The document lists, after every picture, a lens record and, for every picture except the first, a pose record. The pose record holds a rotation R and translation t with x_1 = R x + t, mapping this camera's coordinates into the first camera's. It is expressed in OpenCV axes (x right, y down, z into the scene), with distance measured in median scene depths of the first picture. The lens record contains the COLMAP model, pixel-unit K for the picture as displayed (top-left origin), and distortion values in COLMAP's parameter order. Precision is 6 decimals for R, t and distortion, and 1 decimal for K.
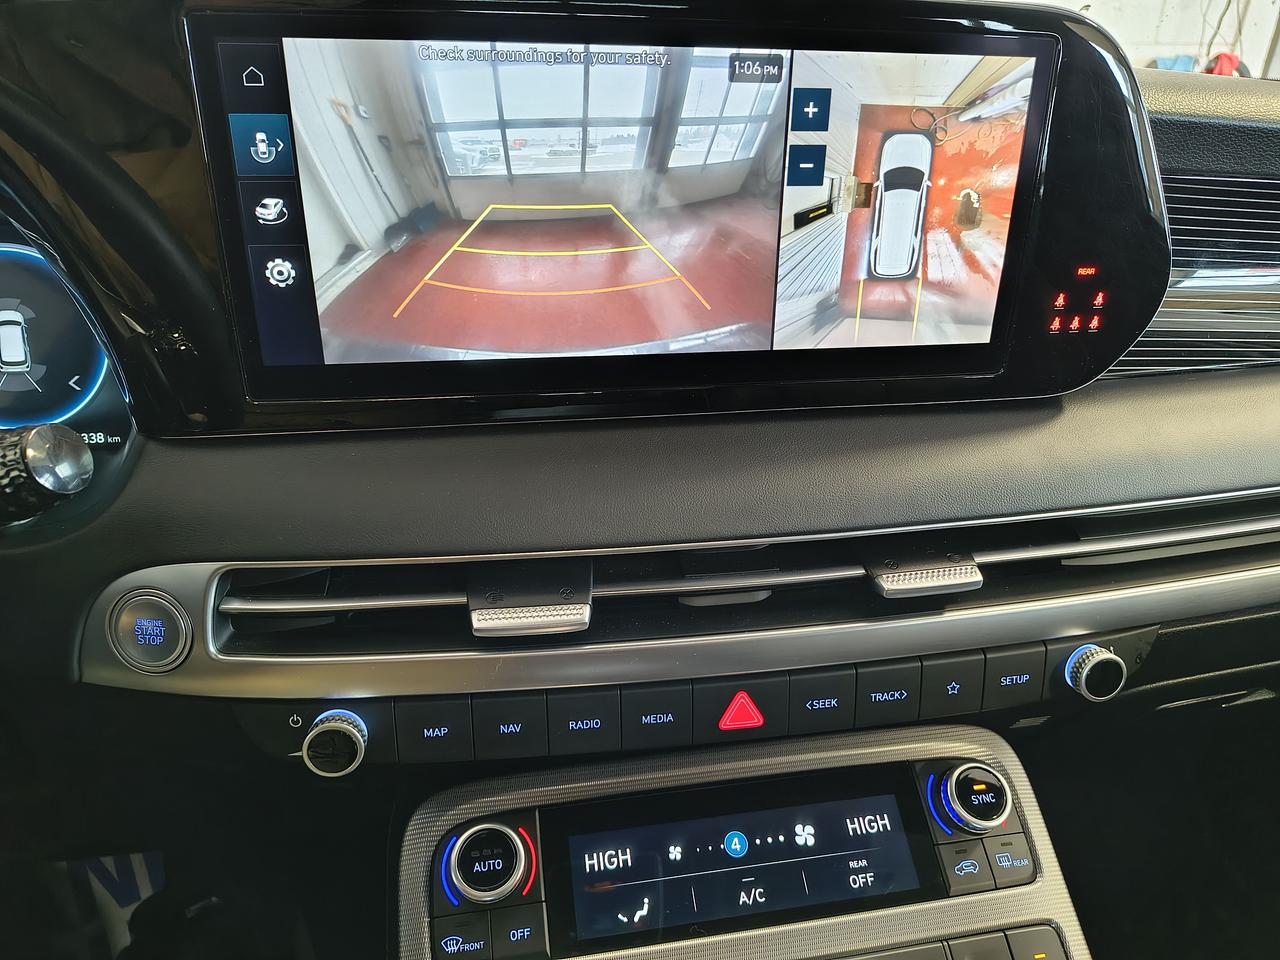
lens RADIAL K [[888.8, 0, 639.3], [0, 888.8, 486.1], [0, 0, 1]] dist [0.018269, -0.011331]
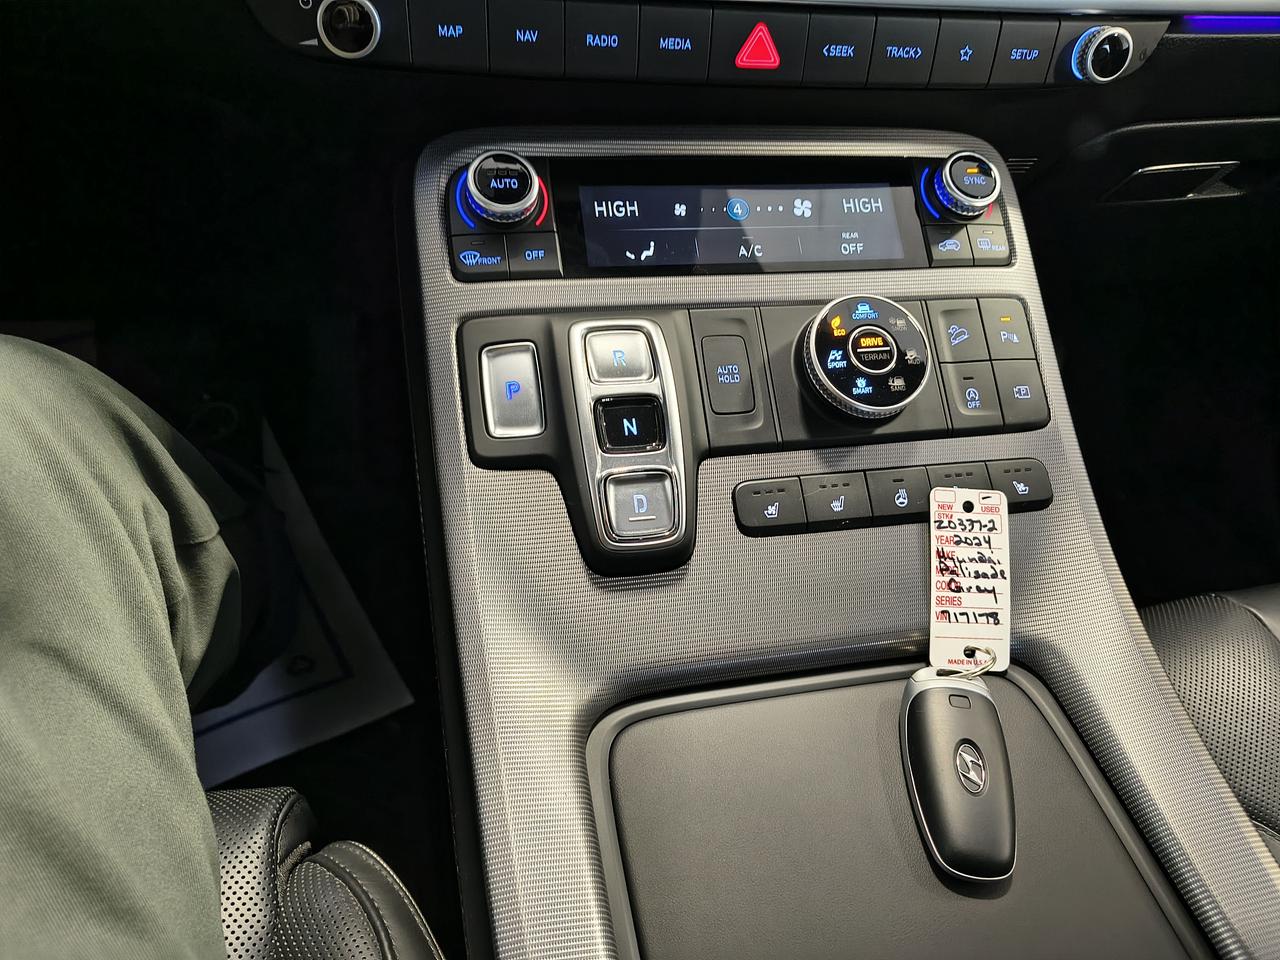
lens RADIAL K [[888.8, 0, 639.0], [0, 888.8, 470.3], [0, 0, 1]] dist [0.018269, -0.011331]
pose [[0.997664, 0.028098, 0.062262, -0.064877], [-0.045891, 0.950852, 0.306227, 0.391365], [-0.050598, -0.308369, 0.949920, -0.077771]]
